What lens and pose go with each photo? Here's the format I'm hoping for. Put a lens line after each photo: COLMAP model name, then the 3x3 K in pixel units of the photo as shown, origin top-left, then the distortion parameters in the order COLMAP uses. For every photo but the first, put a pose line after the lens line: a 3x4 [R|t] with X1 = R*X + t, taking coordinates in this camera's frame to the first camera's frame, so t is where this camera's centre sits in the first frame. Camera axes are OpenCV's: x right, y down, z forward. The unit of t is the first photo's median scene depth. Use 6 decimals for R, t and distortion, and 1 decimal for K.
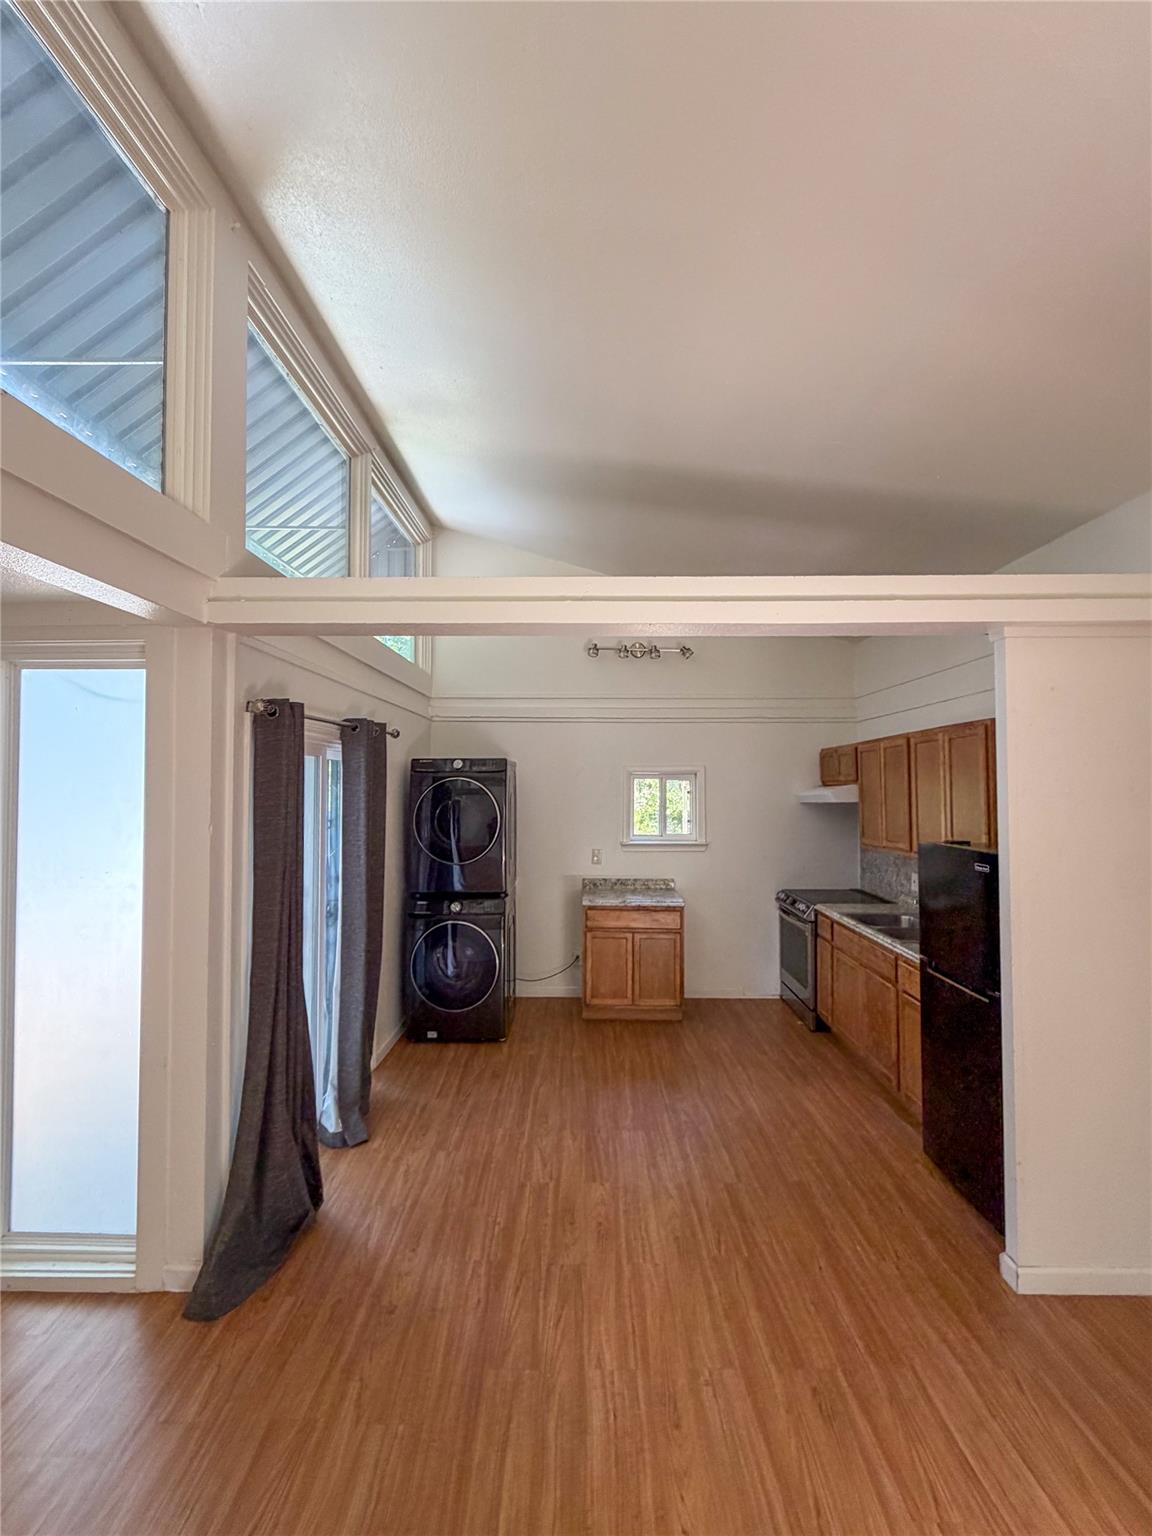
lens RADIAL K [[643.5, 0, 576.0], [0, 643.5, 768.0], [0, 0, 1]] dist [-0.002113, 0.000542]
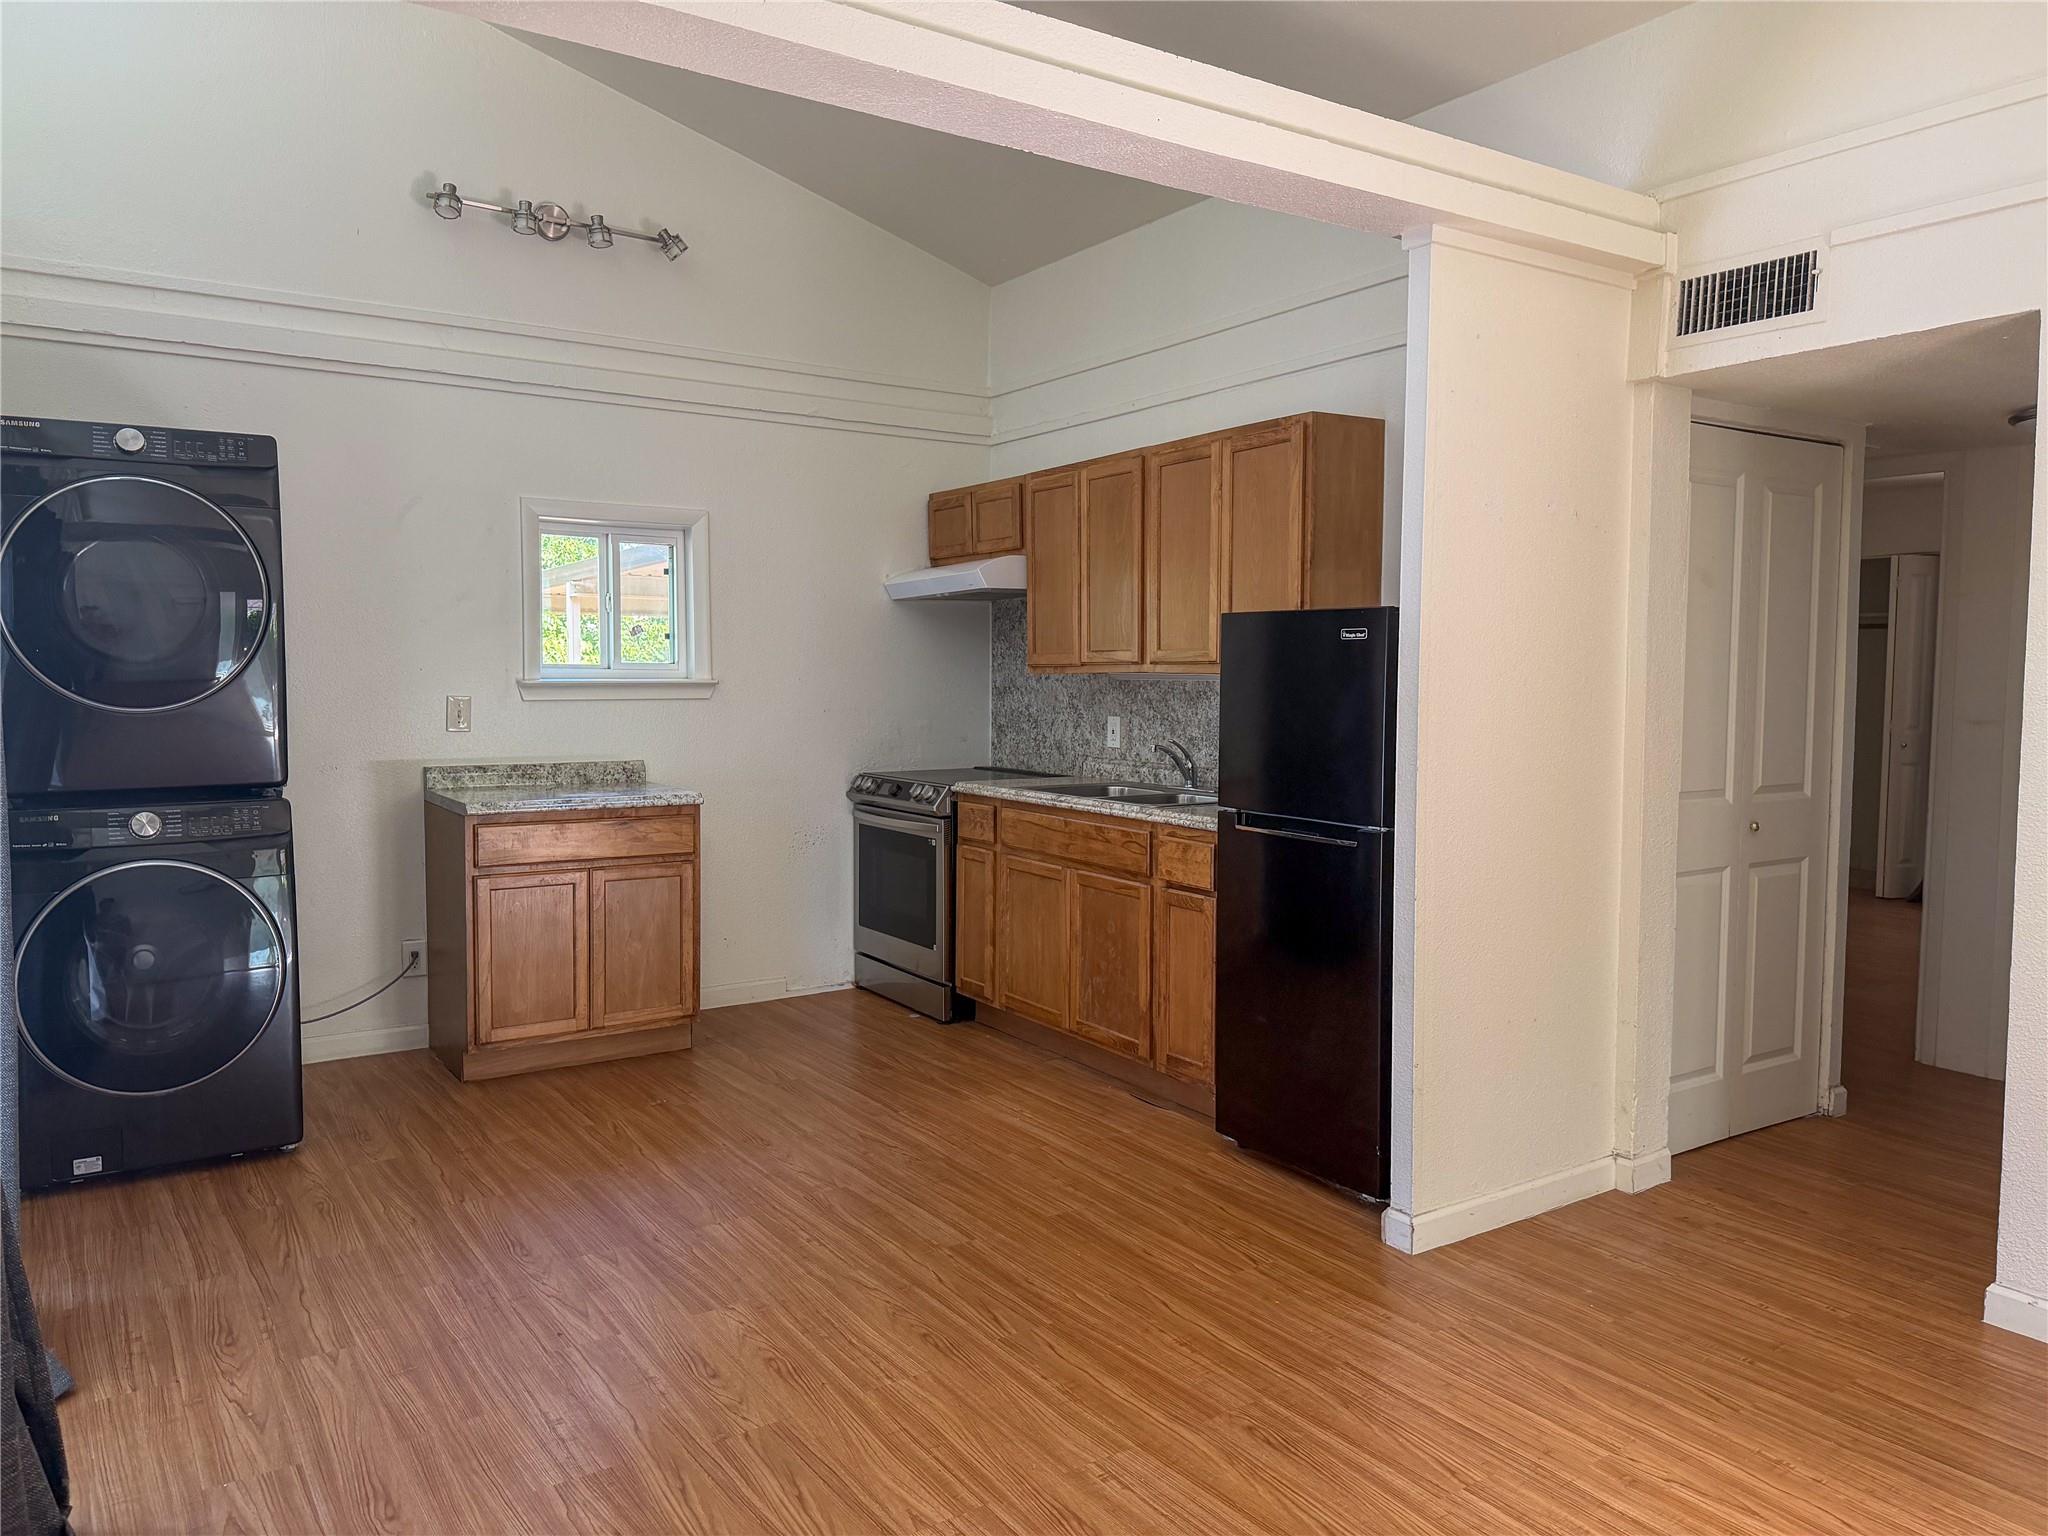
lens RADIAL K [[1440.8, 0, 1024.0], [0, 1440.8, 768.0], [0, 0, 1]] dist [0.087417, -0.121835]
pose [[0.824780, -0.035666, 0.564328, -0.247883], [-0.021363, 0.995331, 0.094128, 0.093273], [-0.565051, -0.089690, 0.820167, 0.015749]]
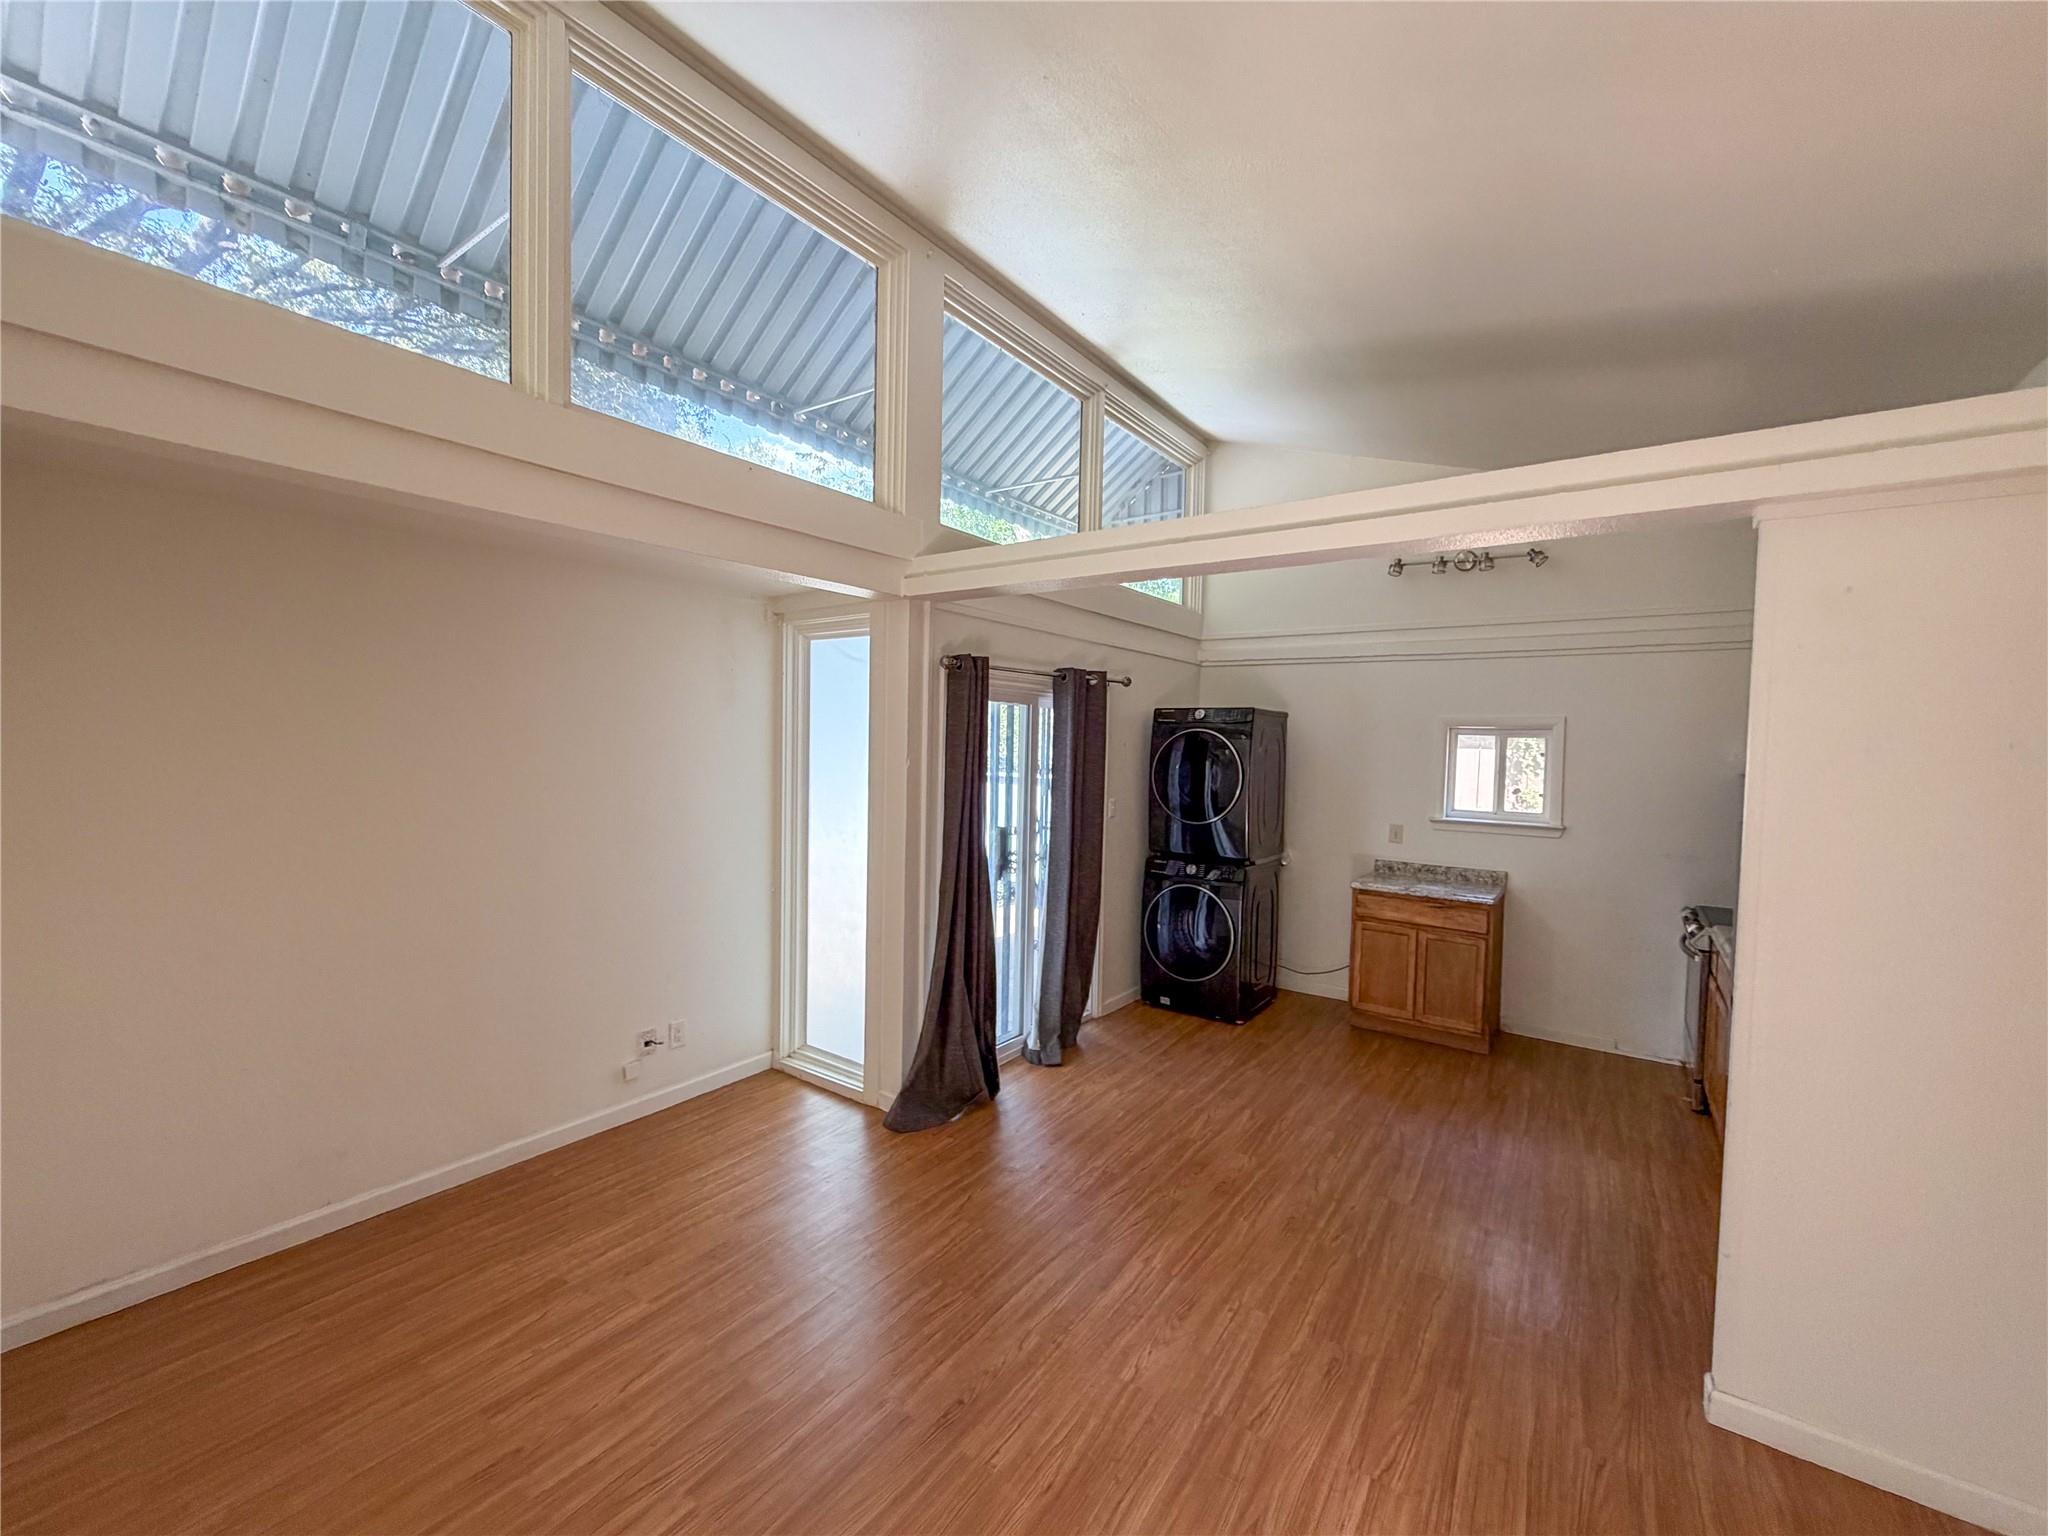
lens RADIAL K [[831.8, 0, 1024.0], [0, 831.8, 768.0], [0, 0, 1]] dist [0.012125, 0.000329]
pose [[0.821915, 0.036620, -0.568432, 0.291214], [-0.008770, 0.998627, 0.051654, 0.012019], [0.569543, -0.037470, 0.821107, -0.111925]]
